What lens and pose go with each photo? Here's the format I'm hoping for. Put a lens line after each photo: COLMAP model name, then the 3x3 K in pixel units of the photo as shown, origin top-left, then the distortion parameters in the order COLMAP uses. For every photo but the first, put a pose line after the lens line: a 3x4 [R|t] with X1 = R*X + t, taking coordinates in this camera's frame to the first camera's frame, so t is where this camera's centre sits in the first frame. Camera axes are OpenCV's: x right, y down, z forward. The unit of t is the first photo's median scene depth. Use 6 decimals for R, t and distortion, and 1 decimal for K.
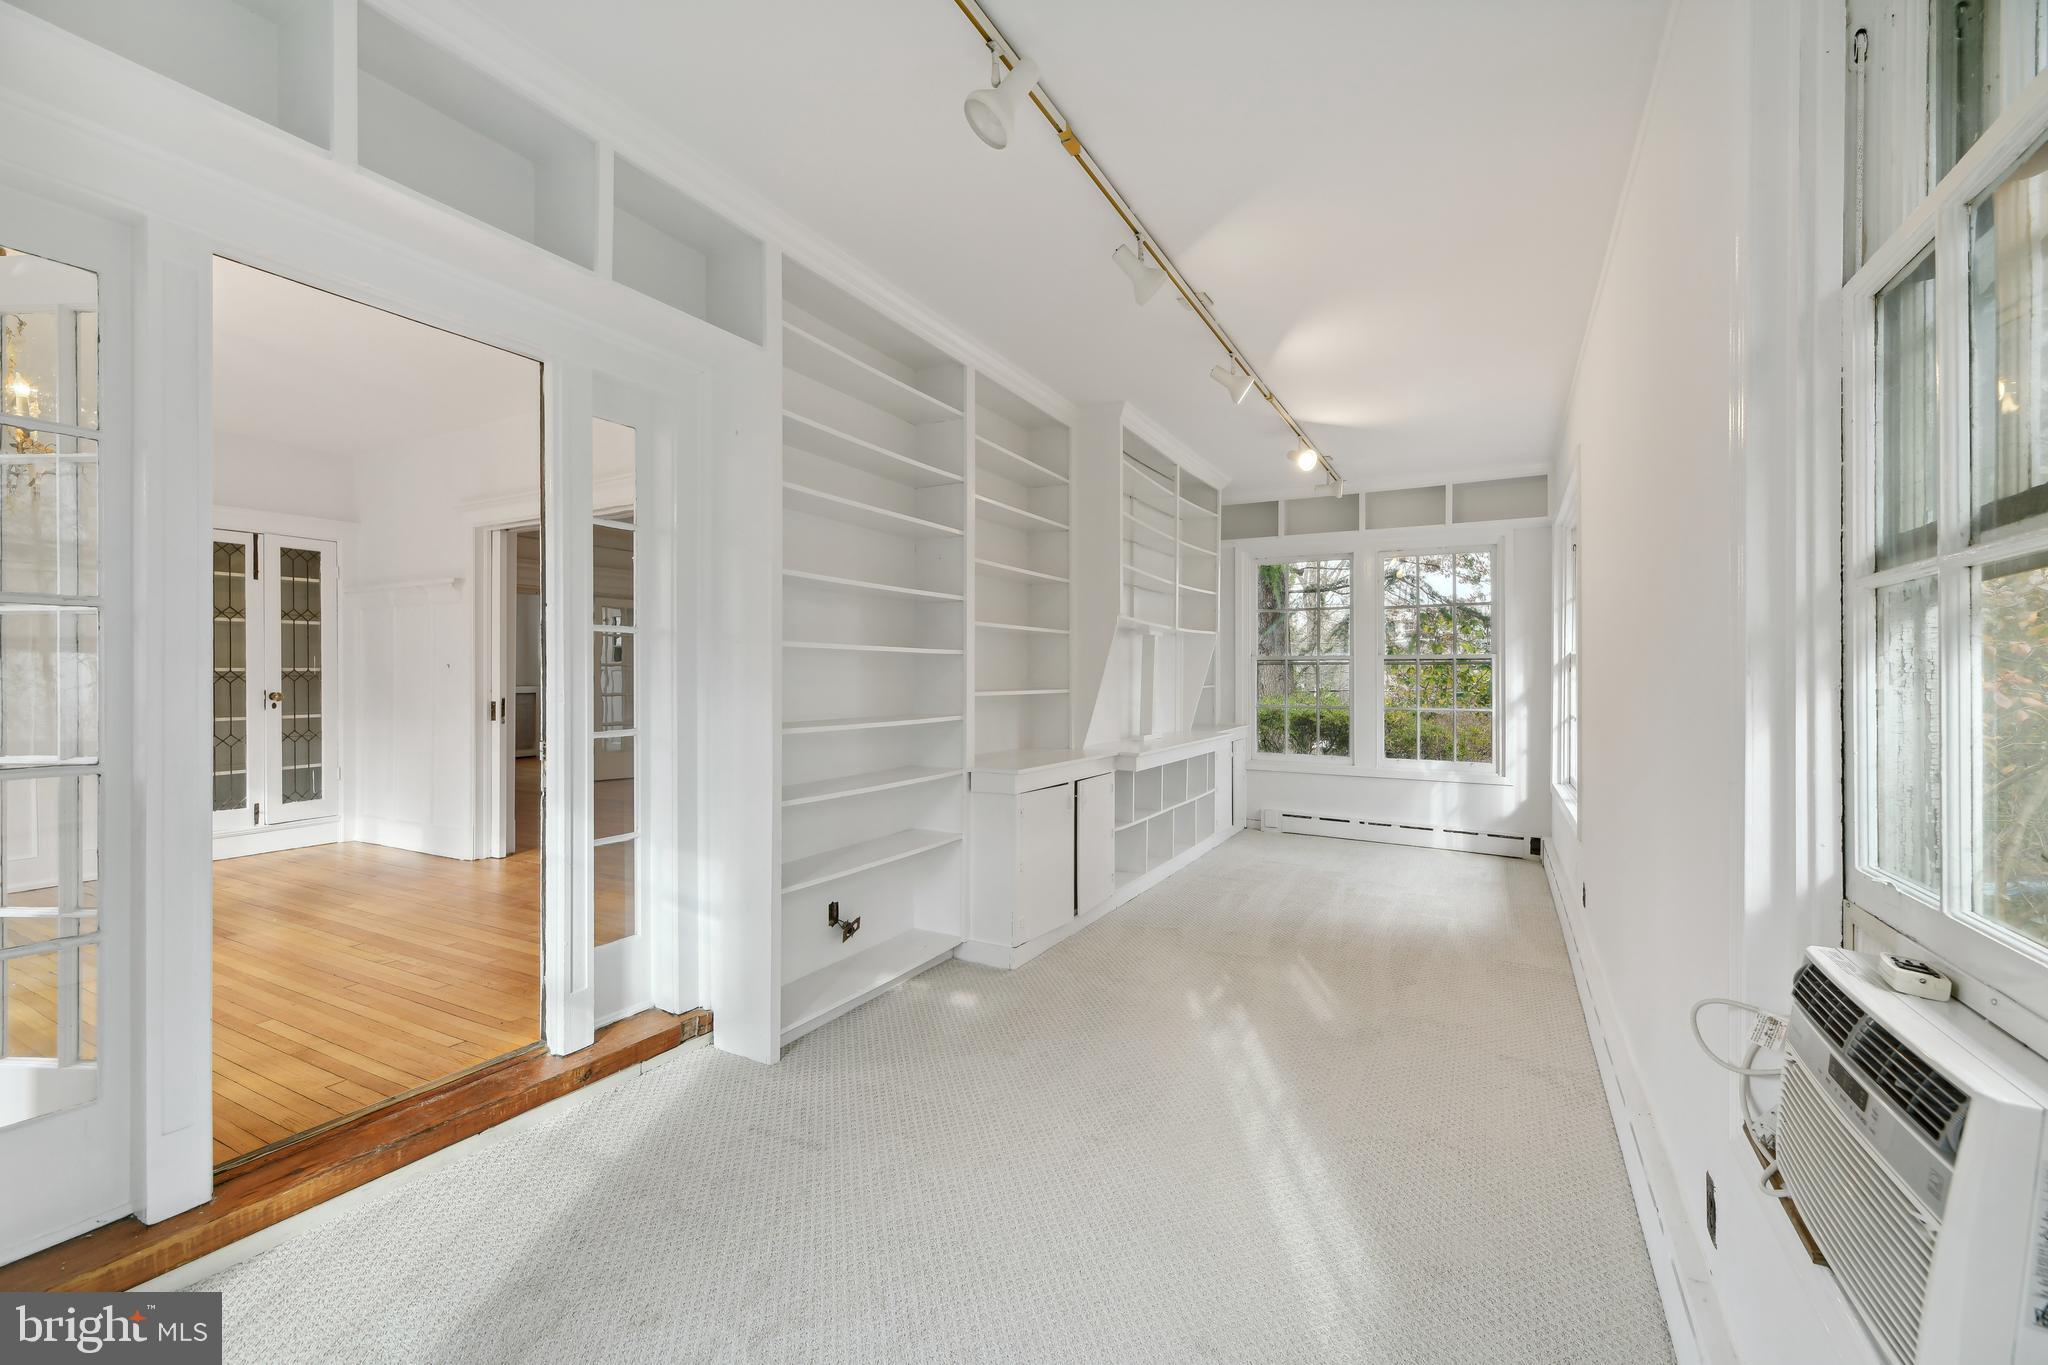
lens RADIAL K [[827.8, 0, 1025.3], [0, 827.8, 677.0], [0, 0, 1]] dist [0.012854, -0.003500]
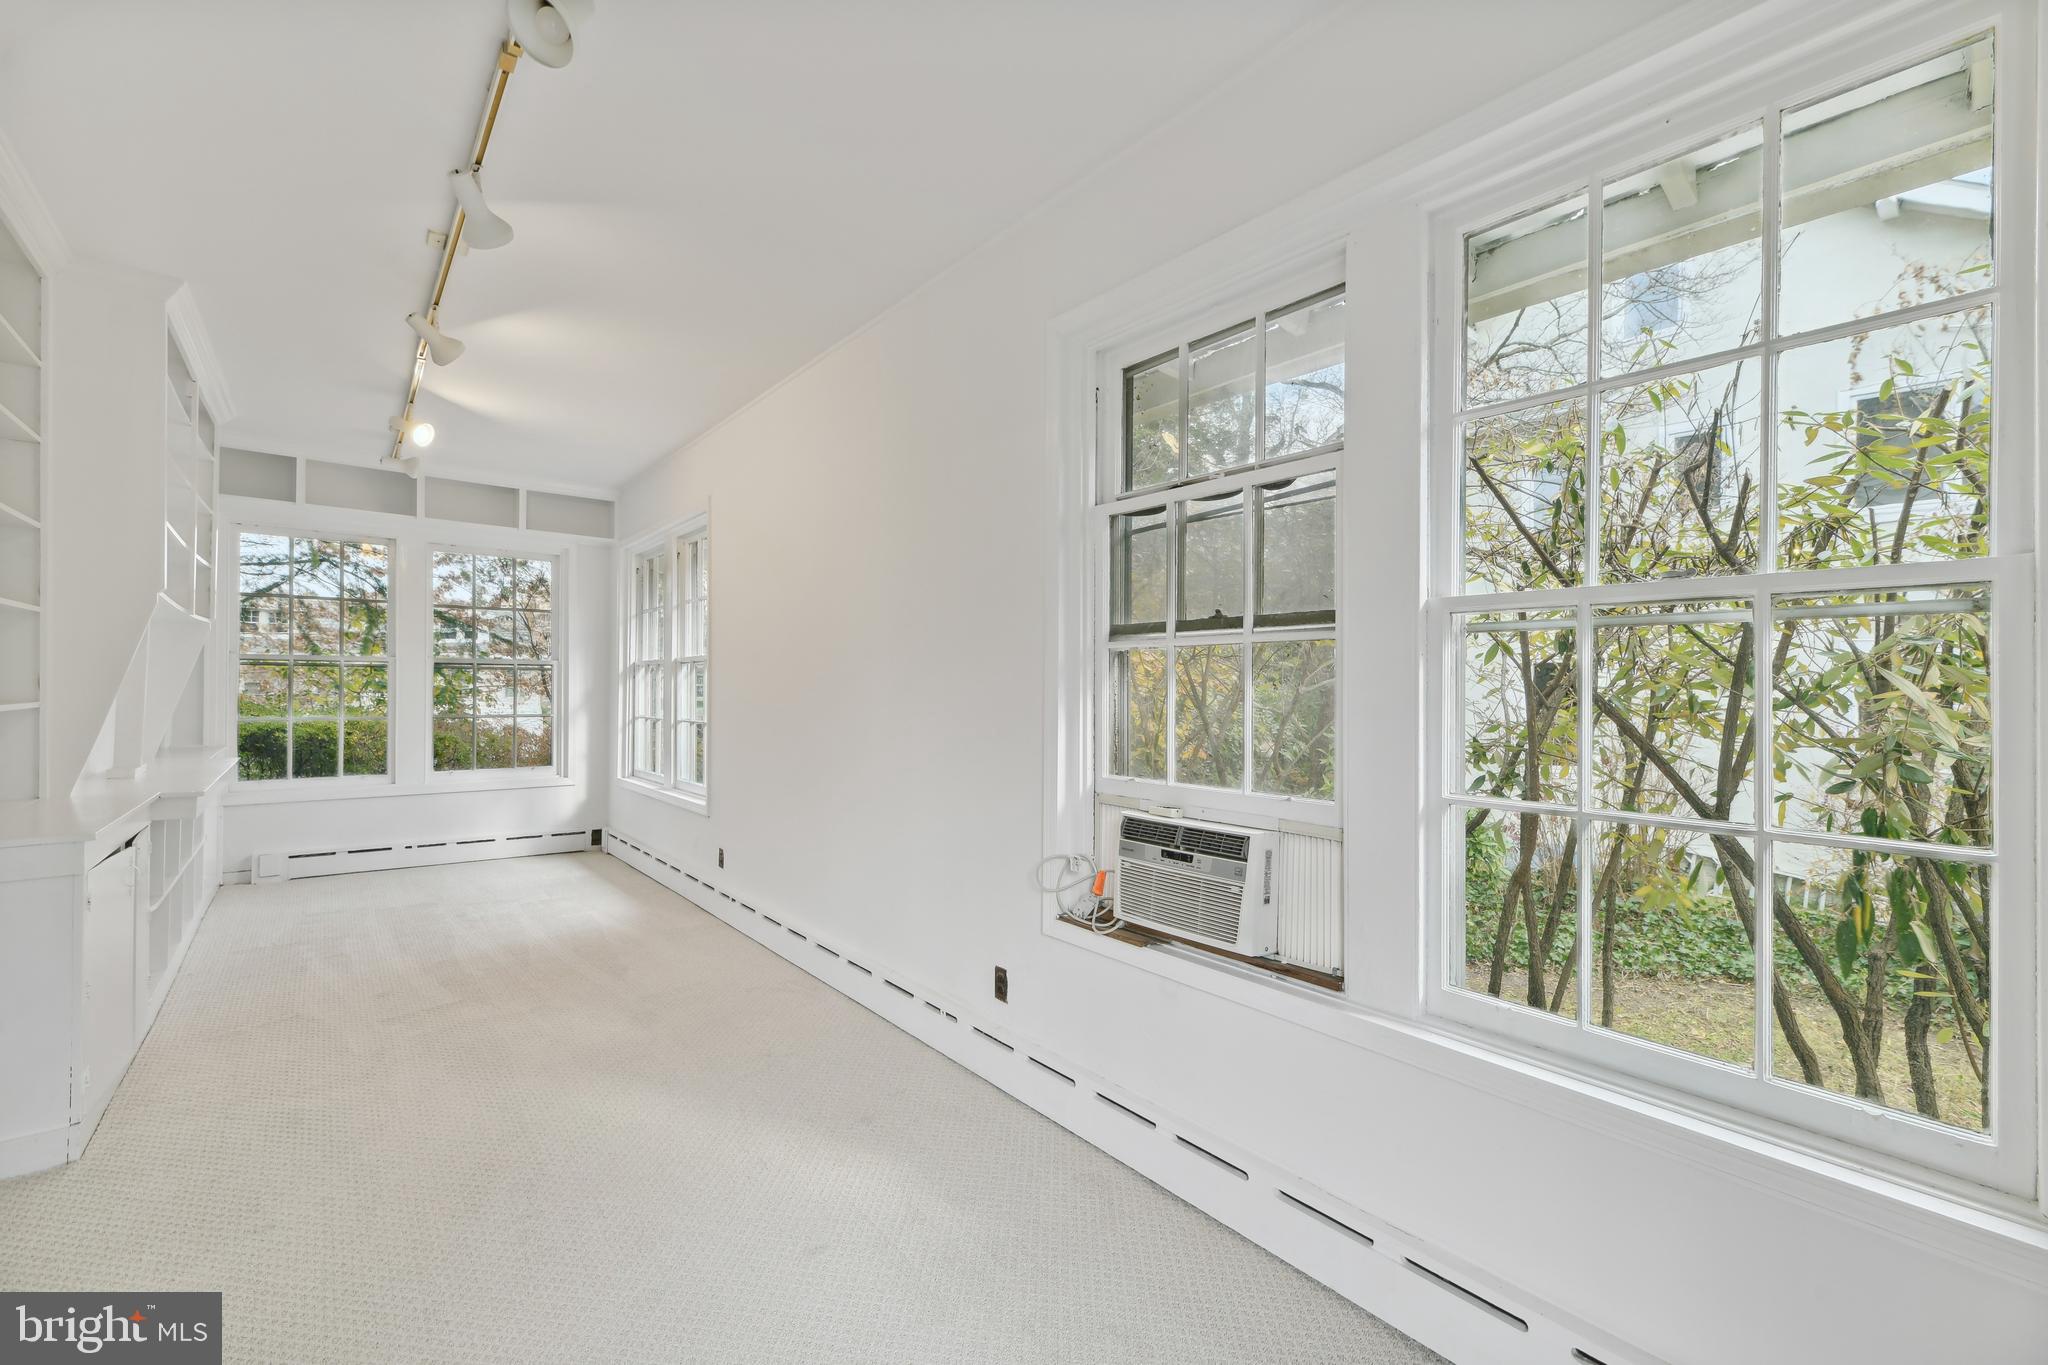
lens RADIAL K [[827.8, 0, 1025.2], [0, 827.8, 684.5], [0, 0, 1]] dist [0.012854, -0.003500]
pose [[0.375304, 0.002165, 0.926899, -0.181268], [-0.006766, 0.999977, 0.000404, -0.002438], [-0.926877, -0.006423, 0.375310, 0.064409]]
